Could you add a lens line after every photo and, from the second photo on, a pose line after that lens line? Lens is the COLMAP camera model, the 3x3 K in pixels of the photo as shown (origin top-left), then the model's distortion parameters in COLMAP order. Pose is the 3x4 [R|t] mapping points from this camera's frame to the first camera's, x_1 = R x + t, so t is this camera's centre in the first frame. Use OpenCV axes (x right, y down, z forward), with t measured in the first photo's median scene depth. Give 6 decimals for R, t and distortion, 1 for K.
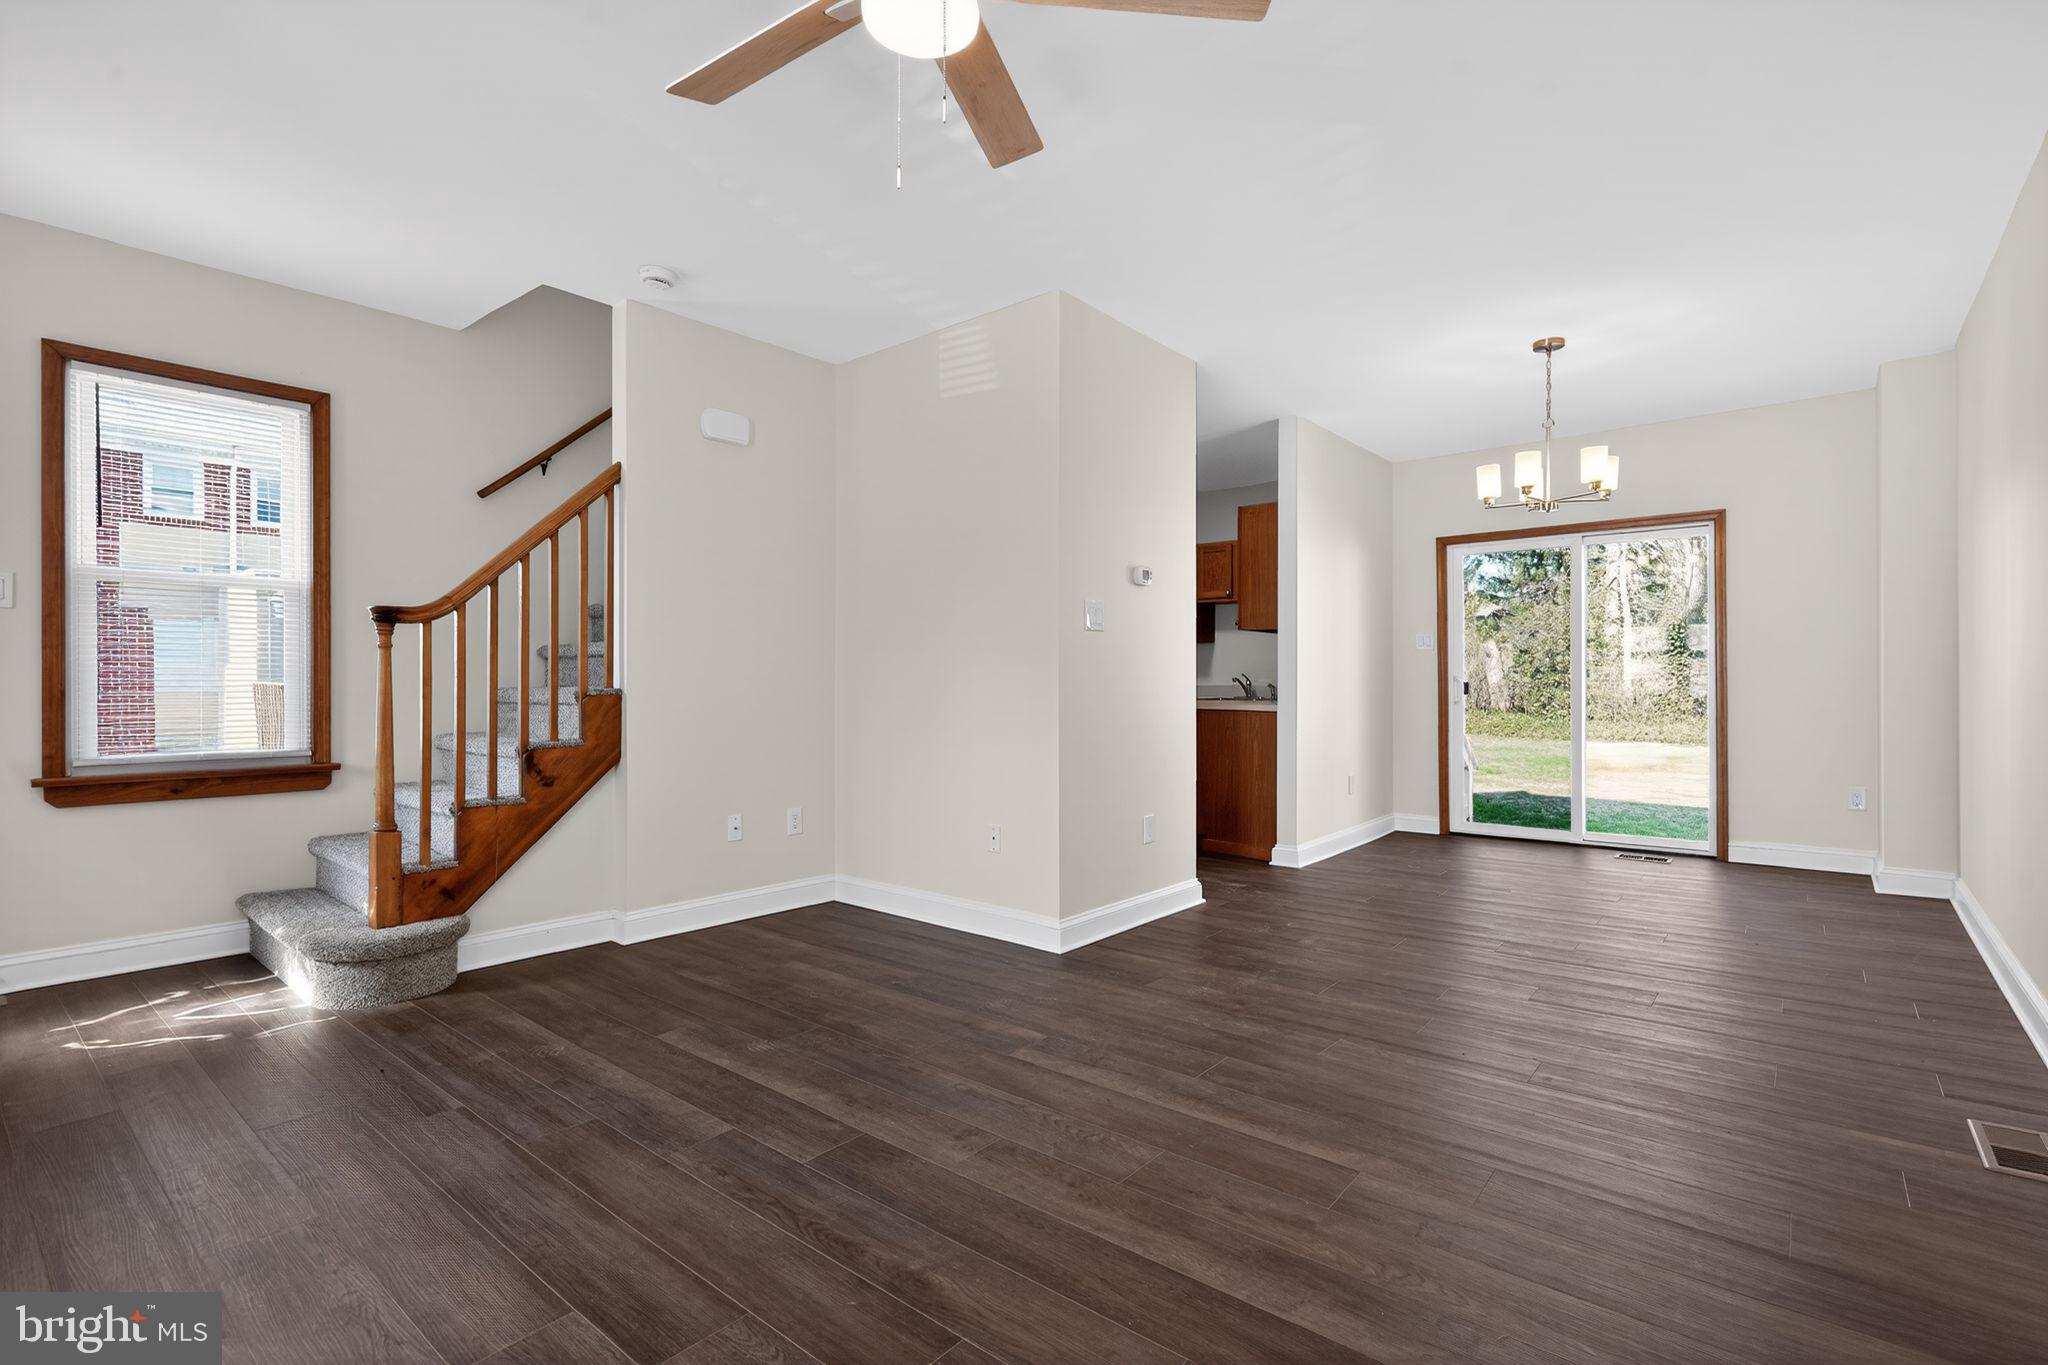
lens RADIAL K [[950.0, 0, 1027.9], [0, 950.0, 687.4], [0, 0, 1]] dist [-0.003476, 0.001322]
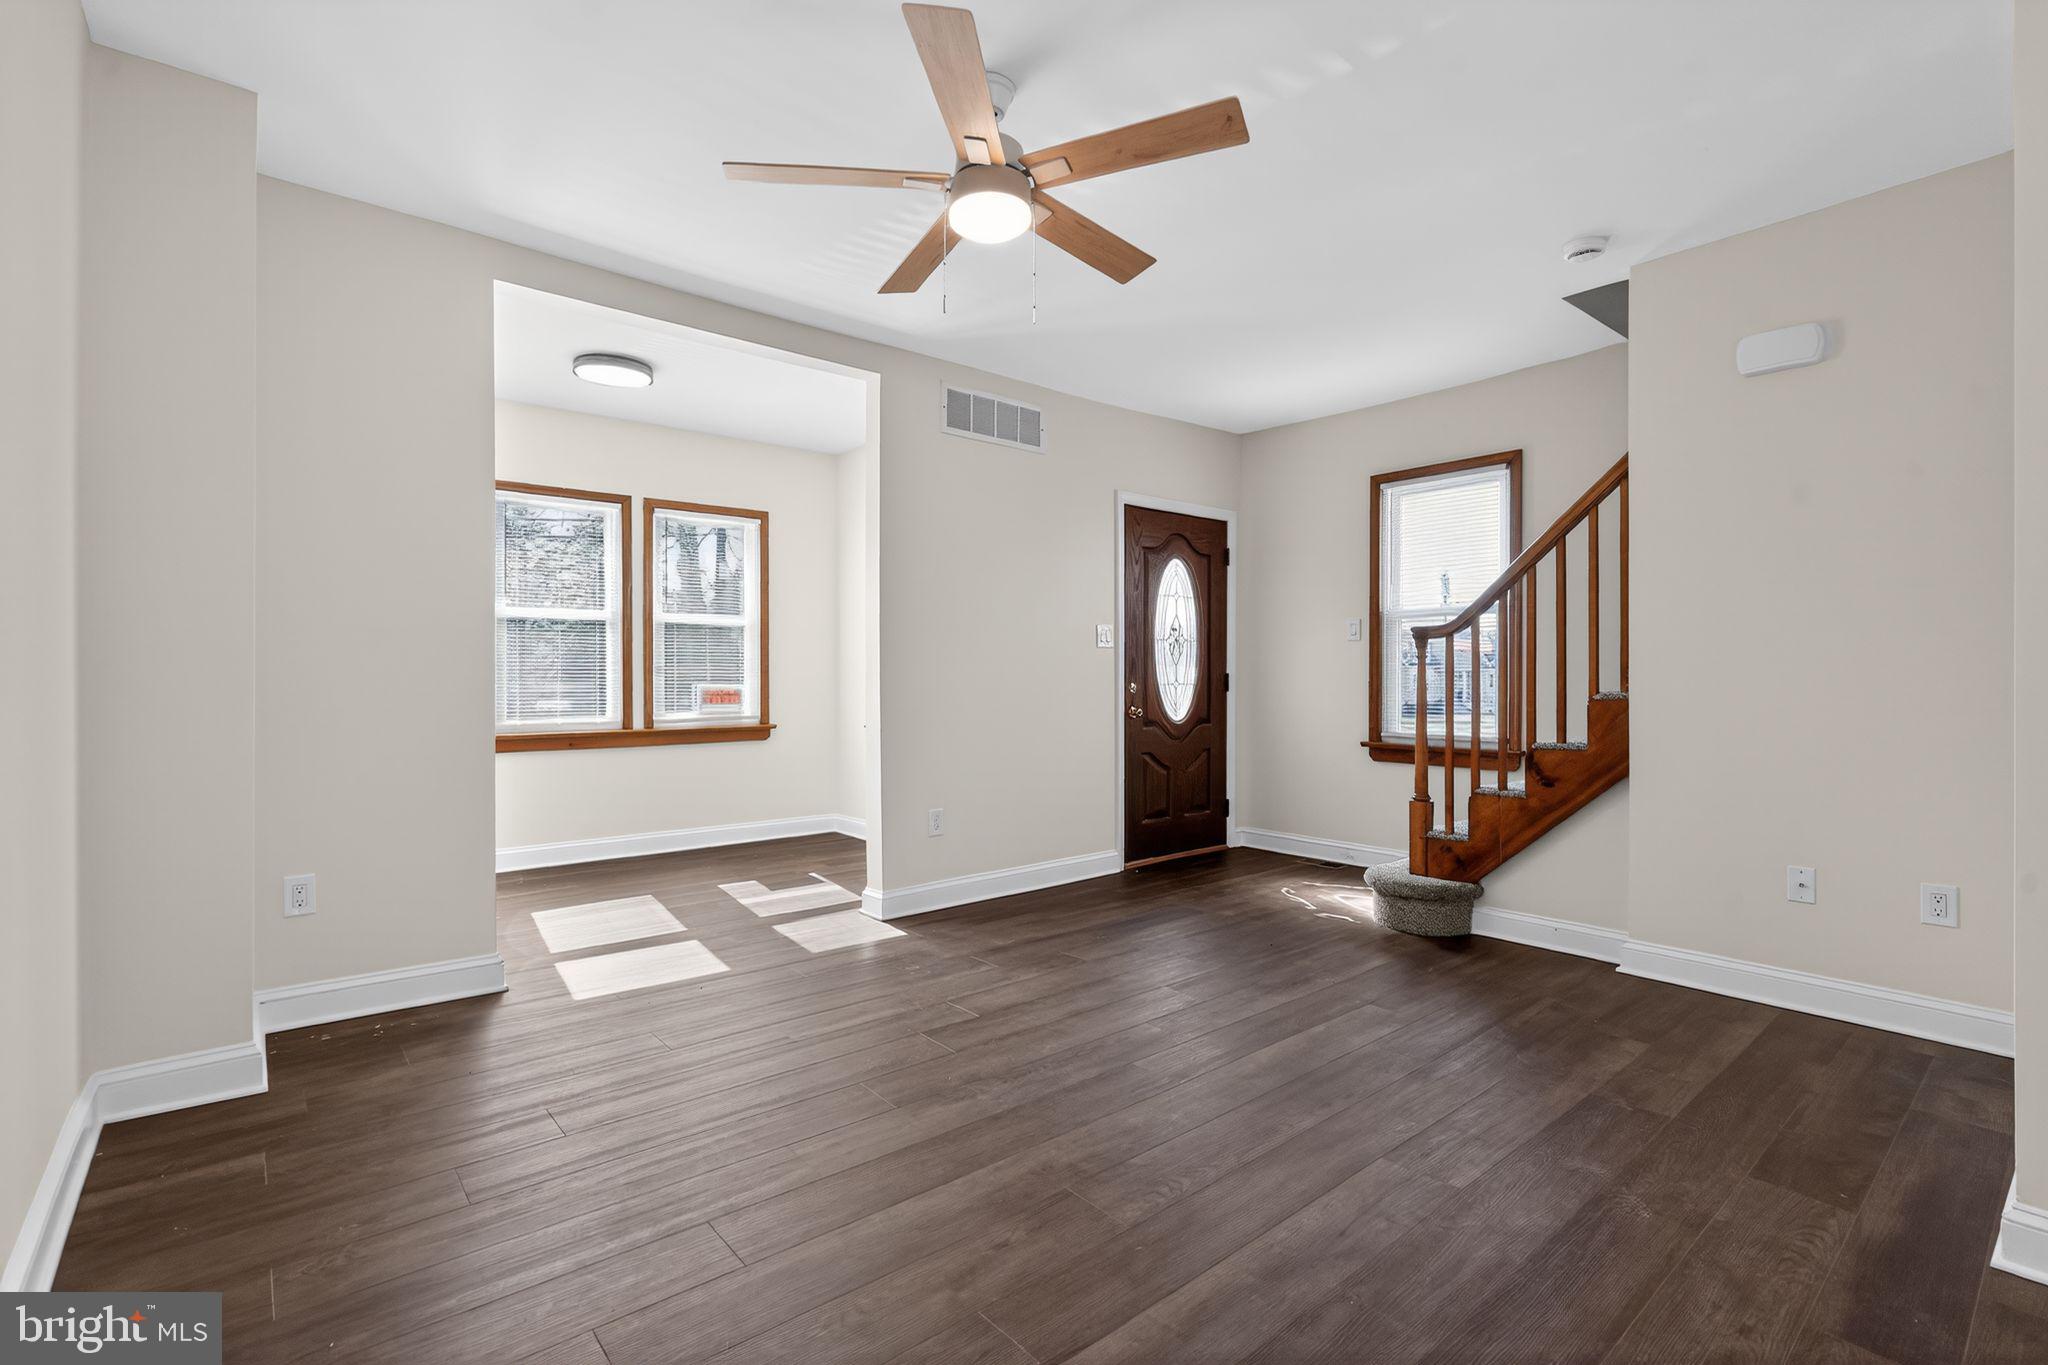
lens RADIAL K [[932.5, 0, 1027.5], [0, 932.5, 677.8], [0, 0, 1]] dist [-0.006531, 0.002408]
pose [[-0.175038, -0.000681, -0.984561, 0.515516], [-0.004393, 0.999990, 0.000090, -0.010260], [0.984552, 0.004340, -0.175039, 0.539898]]
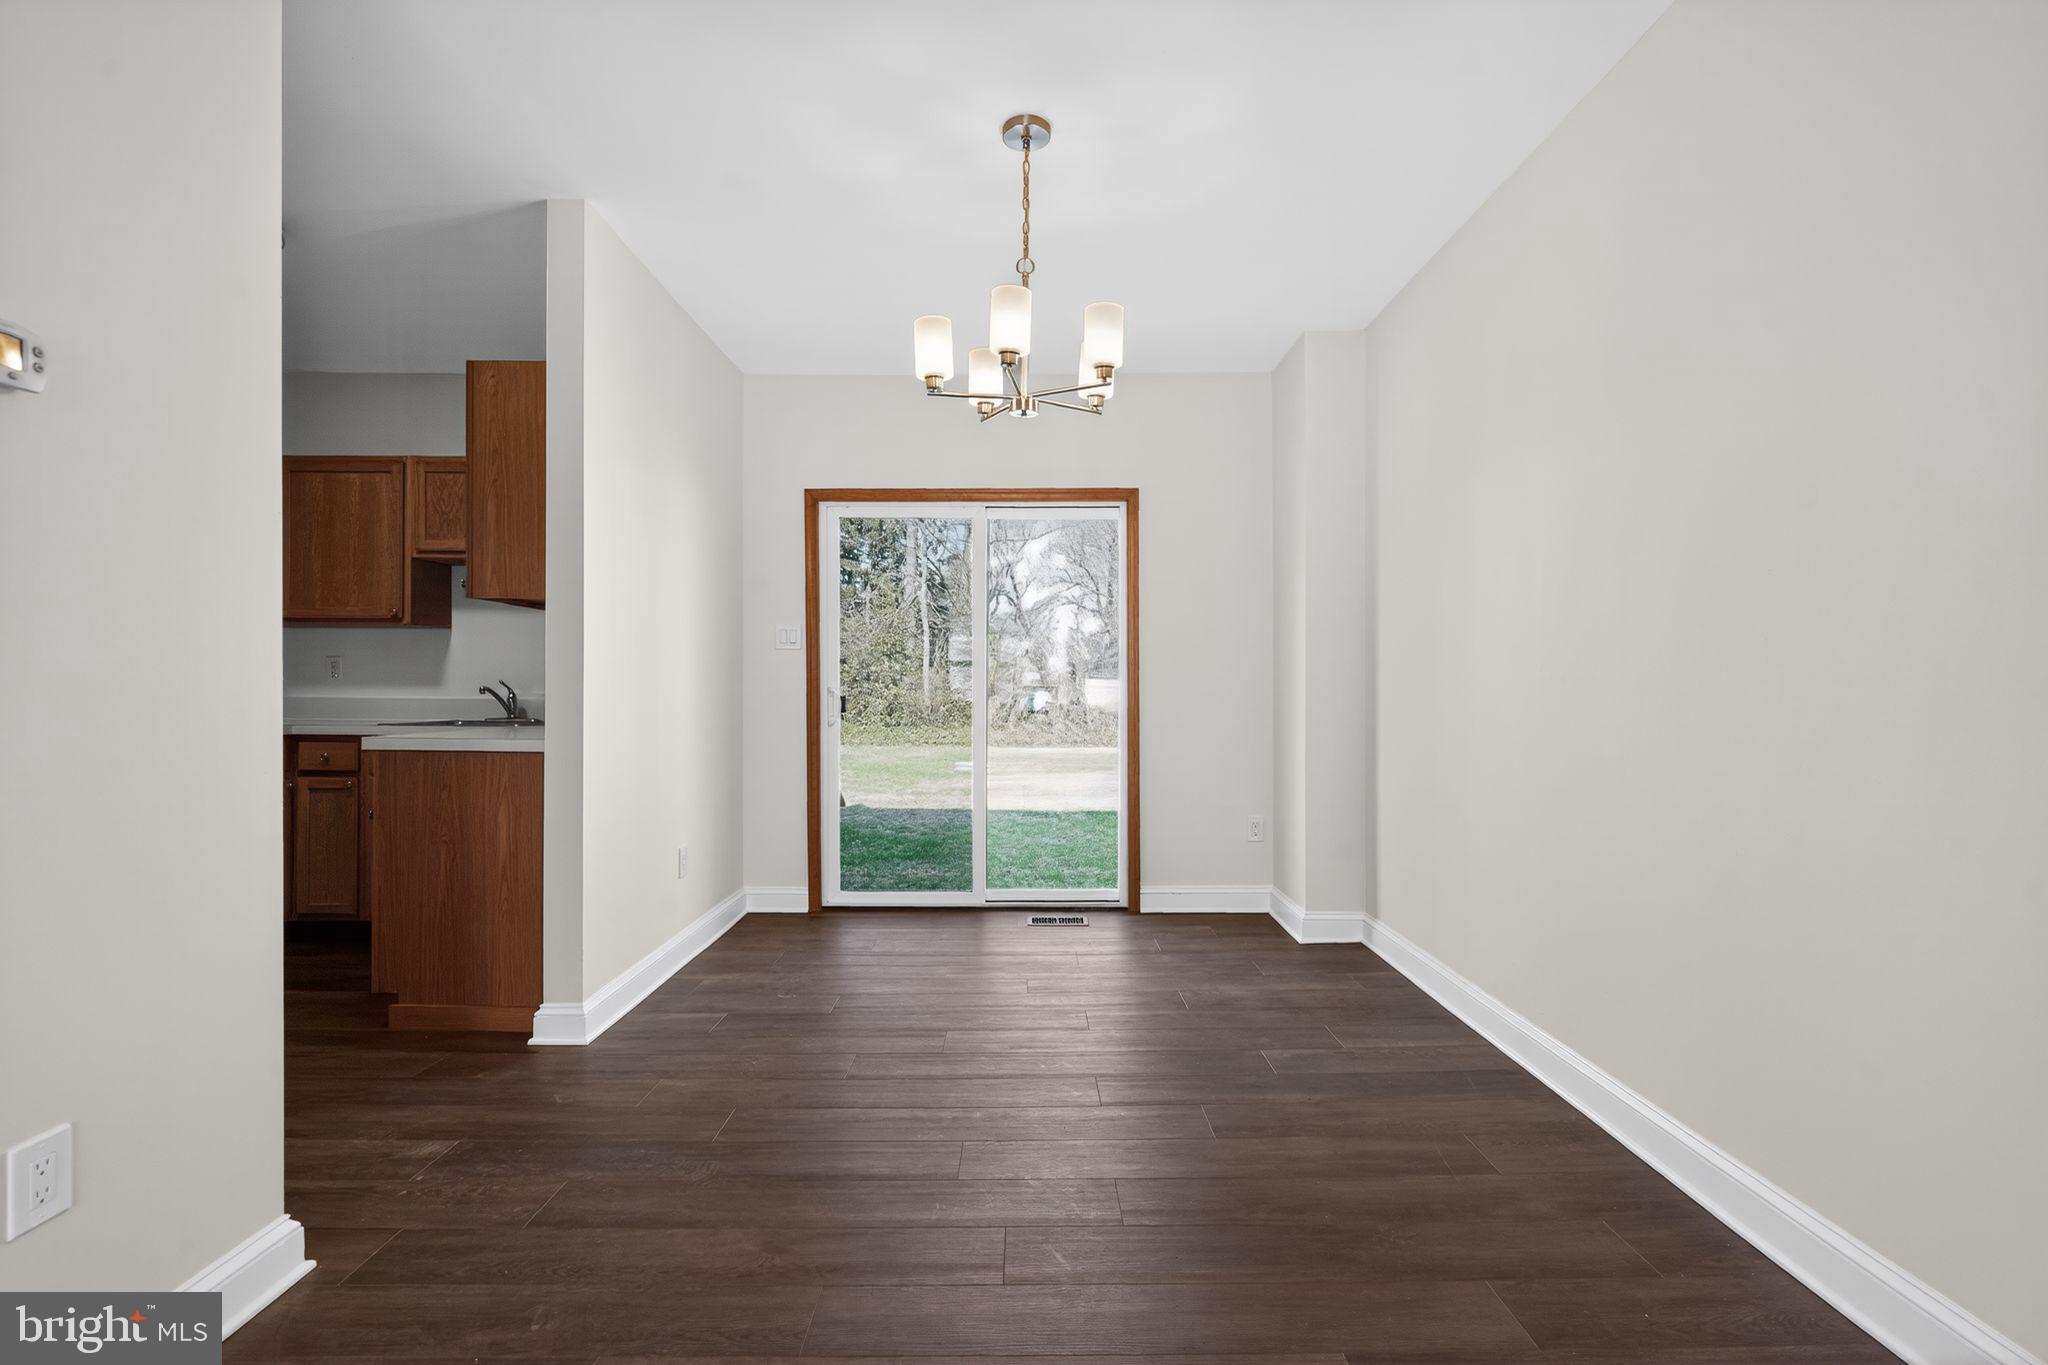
lens RADIAL K [[932.5, 0, 1032.1], [0, 932.5, 696.7], [0, 0, 1]] dist [-0.006531, 0.002408]
pose [[0.767245, -0.001032, 0.641353, 0.184699], [-0.000927, 0.999996, 0.002719, -0.010407], [-0.641353, -0.002681, 0.767241, 0.570228]]
